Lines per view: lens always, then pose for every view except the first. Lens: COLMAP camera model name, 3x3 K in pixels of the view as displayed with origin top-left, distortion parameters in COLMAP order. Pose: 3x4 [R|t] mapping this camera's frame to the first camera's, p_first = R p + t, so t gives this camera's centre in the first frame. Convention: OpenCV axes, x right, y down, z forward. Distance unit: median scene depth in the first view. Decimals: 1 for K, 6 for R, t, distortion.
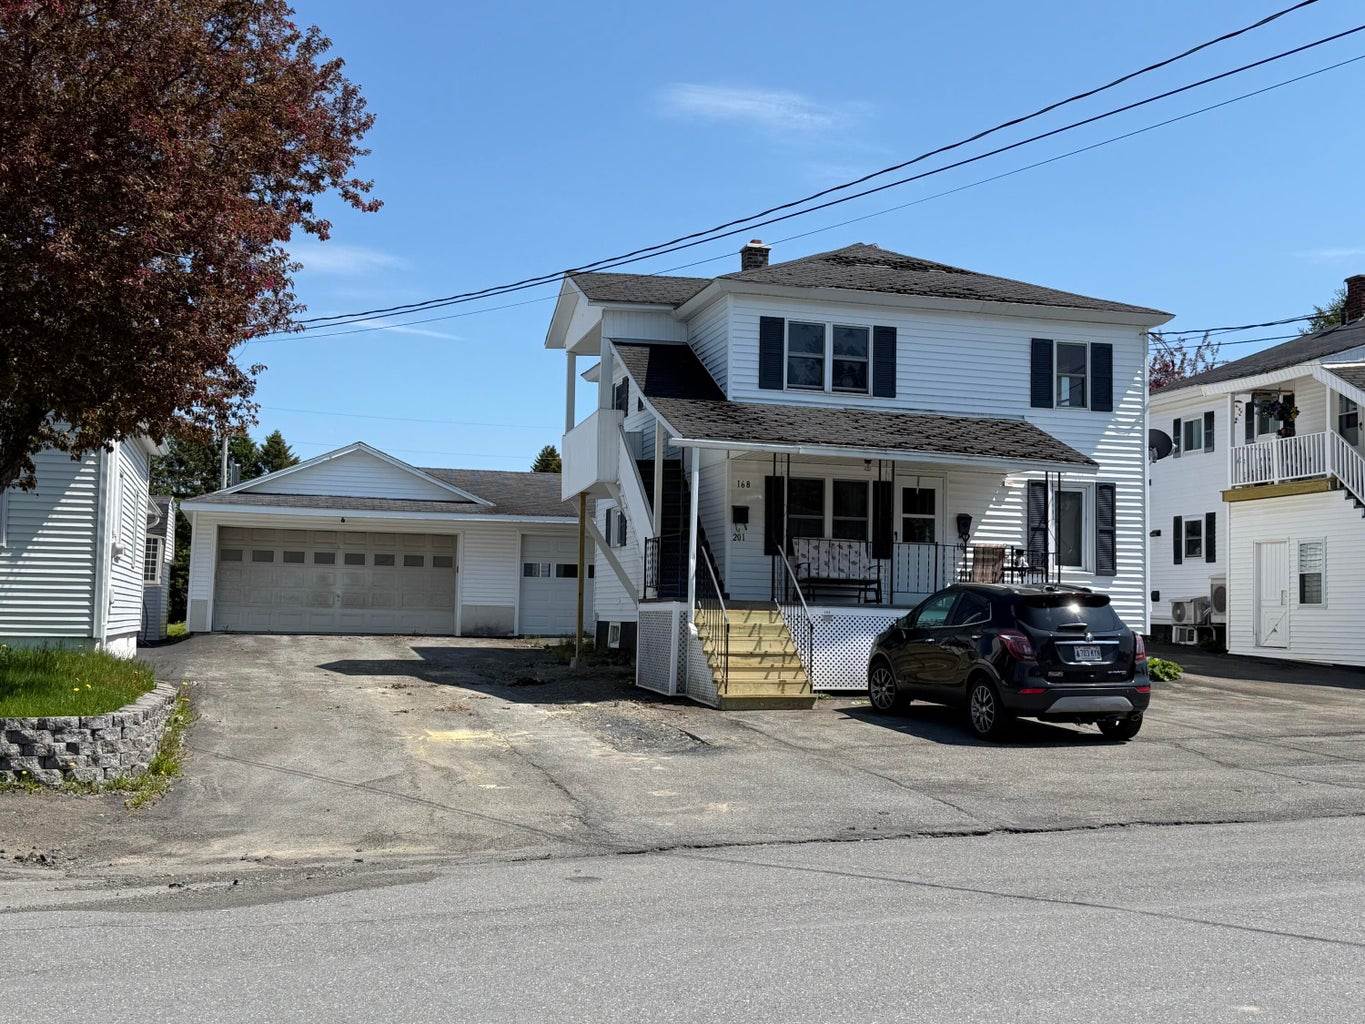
lens RADIAL K [[1517.4, 0, 682.5], [0, 1517.4, 512.0], [0, 0, 1]] dist [0.114136, -0.000387]
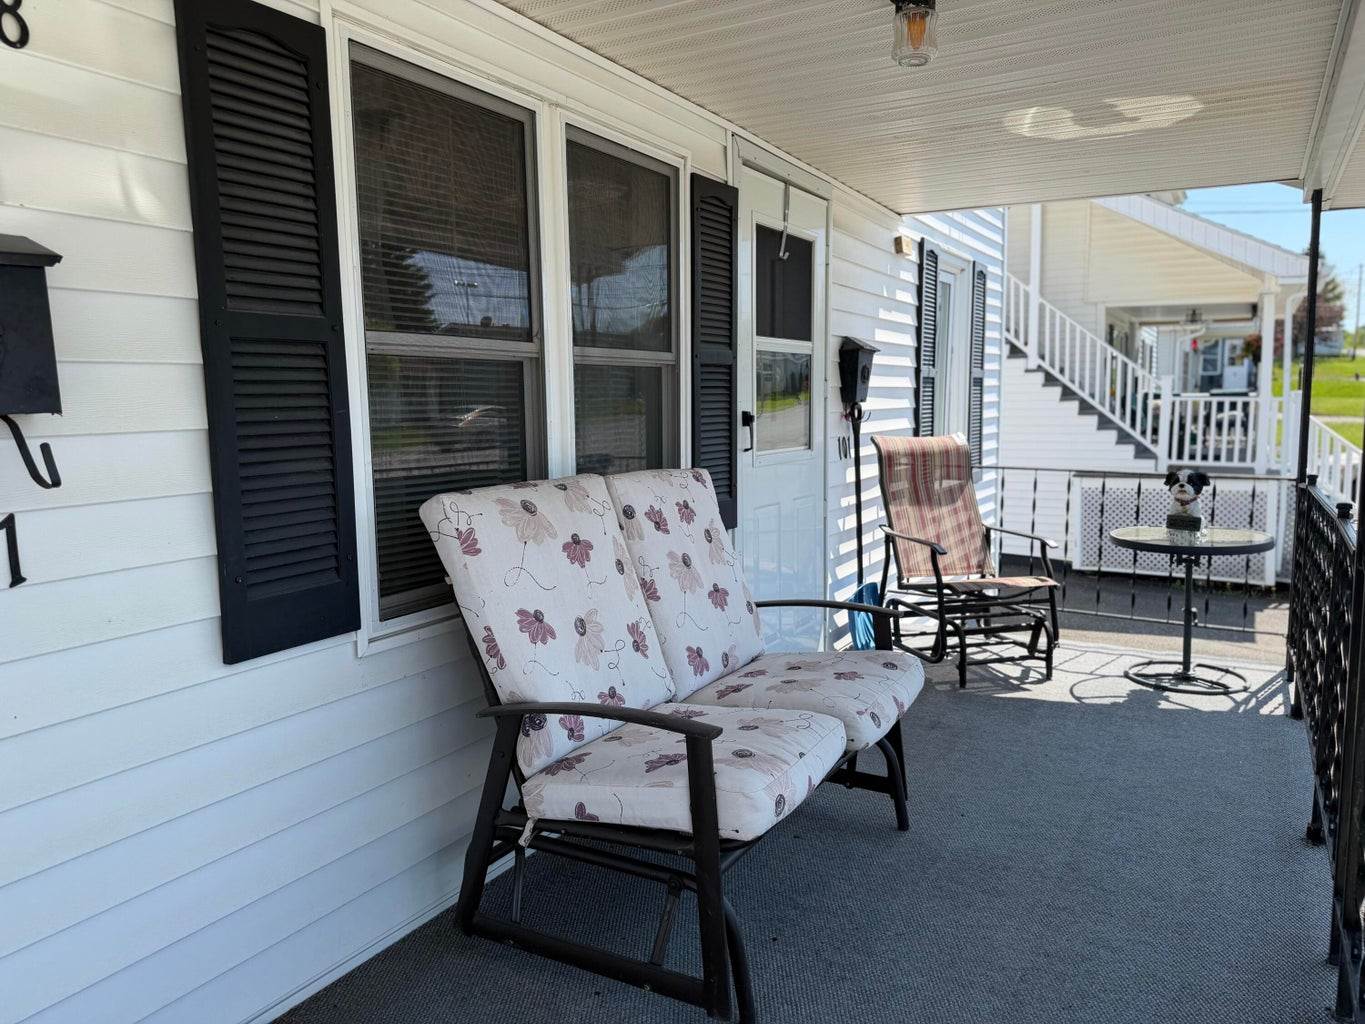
lens RADIAL K [[955.2, 0, 682.5], [0, 955.2, 512.0], [0, 0, 1]] dist [0.079791, -0.134002]
pose [[0.708539, -0.115061, 0.696228, 0.020457], [-0.024412, 0.982030, 0.187138, 0.000093], [-0.705249, -0.149591, 0.692998, 0.707960]]
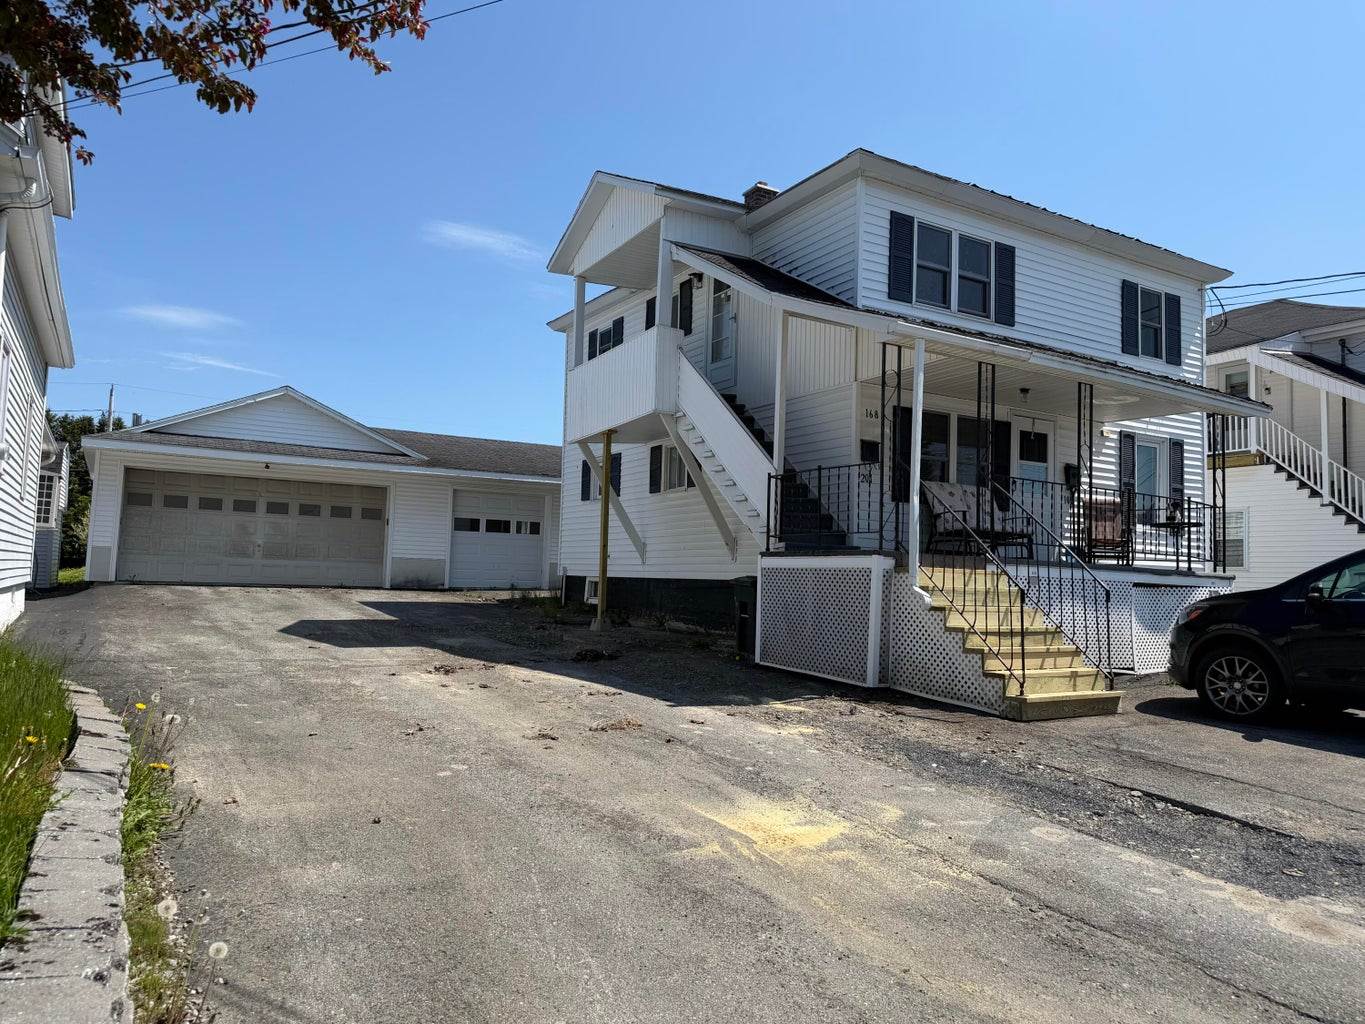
lens RADIAL K [[955.2, 0, 682.5], [0, 955.2, 512.0], [0, 0, 1]] dist [0.079791, -0.134002]
pose [[0.966945, 0.027871, 0.253459, -0.143483], [-0.029940, 0.999542, 0.004306, 0.027201], [-0.253223, -0.011752, 0.967337, 0.405302]]
